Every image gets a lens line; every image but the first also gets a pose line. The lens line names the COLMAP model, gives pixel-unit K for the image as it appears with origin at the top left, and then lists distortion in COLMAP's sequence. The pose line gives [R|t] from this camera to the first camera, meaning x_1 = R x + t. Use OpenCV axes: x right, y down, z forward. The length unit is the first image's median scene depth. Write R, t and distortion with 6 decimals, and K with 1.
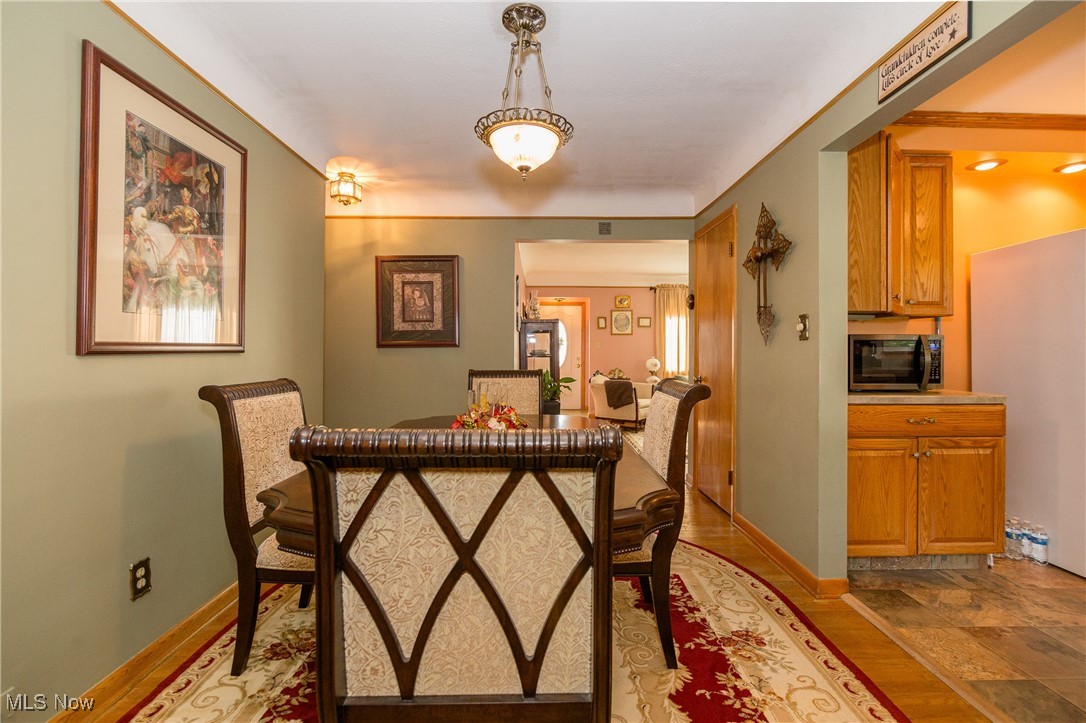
lens RADIAL K [[514.4, 0, 553.8], [0, 514.4, 355.1], [0, 0, 1]] dist [-0.010007, 0.000335]
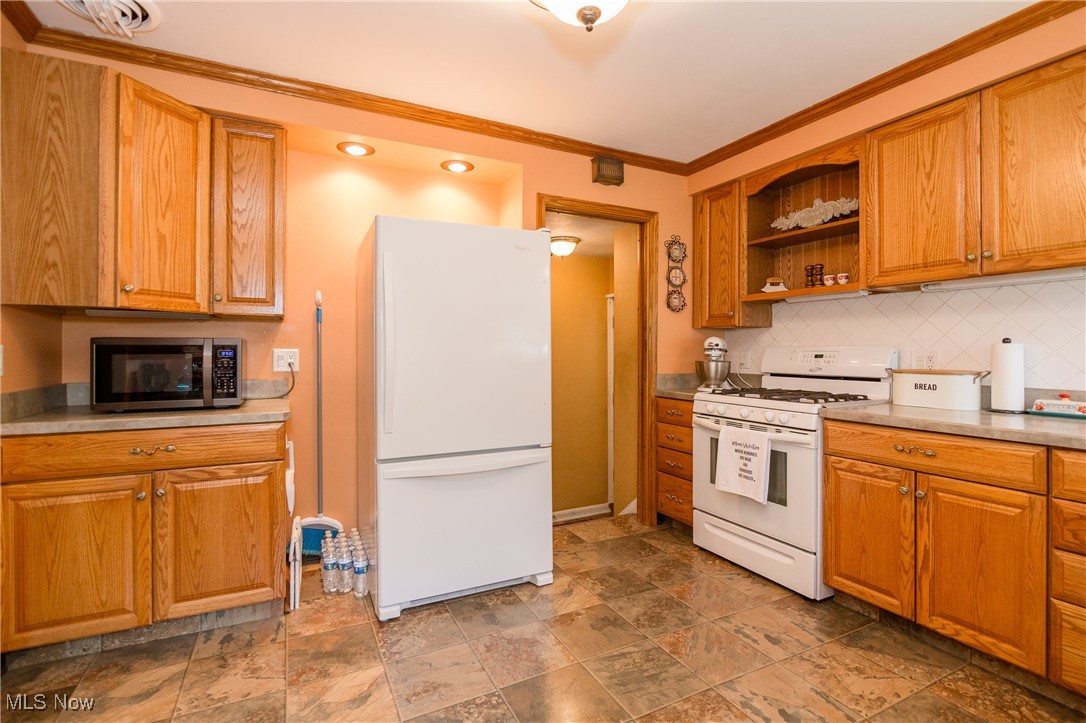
lens RADIAL K [[514.4, 0, 562.7], [0, 514.4, 352.0], [0, 0, 1]] dist [-0.010007, 0.000335]
pose [[0.898594, -0.001726, 0.438777, 0.921037], [0.002462, 0.999996, -0.001109, -0.017176], [-0.438774, 0.002077, 0.898595, 0.032861]]
